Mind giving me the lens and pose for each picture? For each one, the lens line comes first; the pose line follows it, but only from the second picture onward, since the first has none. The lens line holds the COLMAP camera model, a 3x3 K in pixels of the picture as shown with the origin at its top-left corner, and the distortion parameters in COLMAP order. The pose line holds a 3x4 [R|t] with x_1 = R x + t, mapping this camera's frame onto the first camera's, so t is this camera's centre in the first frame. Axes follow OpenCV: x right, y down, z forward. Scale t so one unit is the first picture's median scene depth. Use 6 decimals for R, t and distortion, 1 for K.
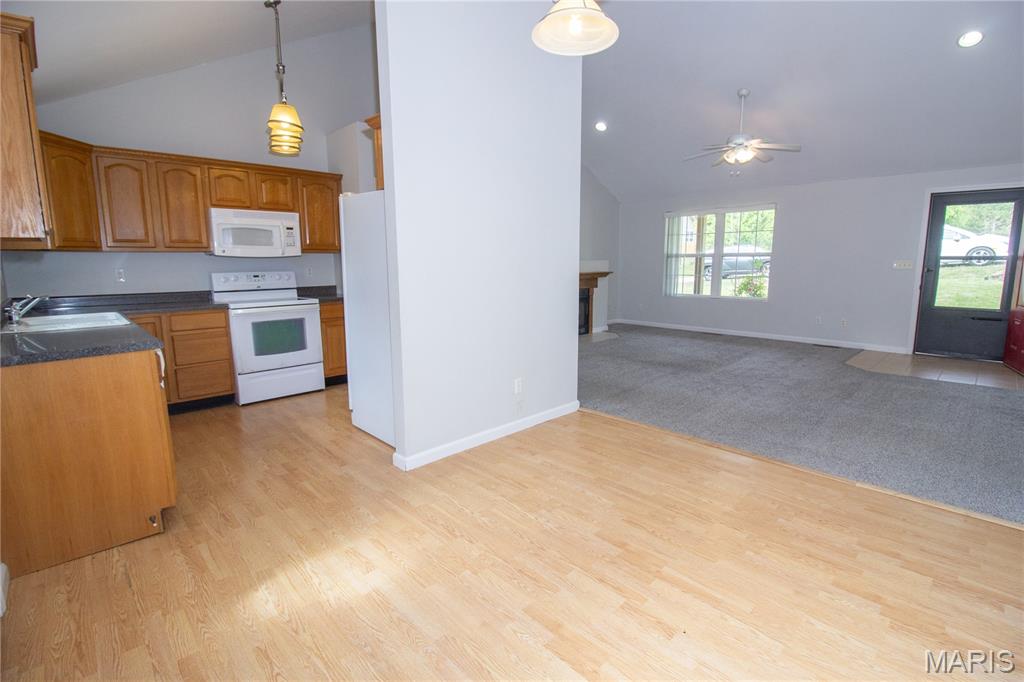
lens RADIAL K [[478.5, 0, 513.2], [0, 478.5, 331.2], [0, 0, 1]] dist [0.003312, -0.008846]
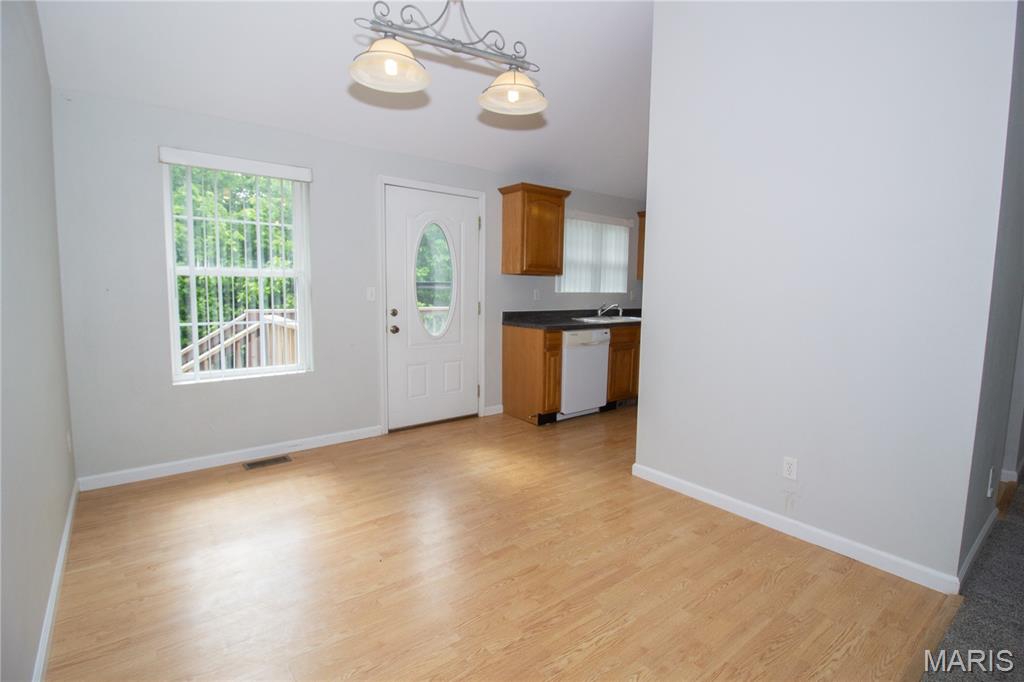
lens RADIAL K [[478.5, 0, 513.2], [0, 478.5, 331.2], [0, 0, 1]] dist [0.003312, -0.008846]
pose [[-0.094902, 0.097668, -0.990684, 0.625256], [-0.164437, 0.979967, 0.112364, -0.082714], [0.981812, 0.173569, -0.076940, 0.533733]]
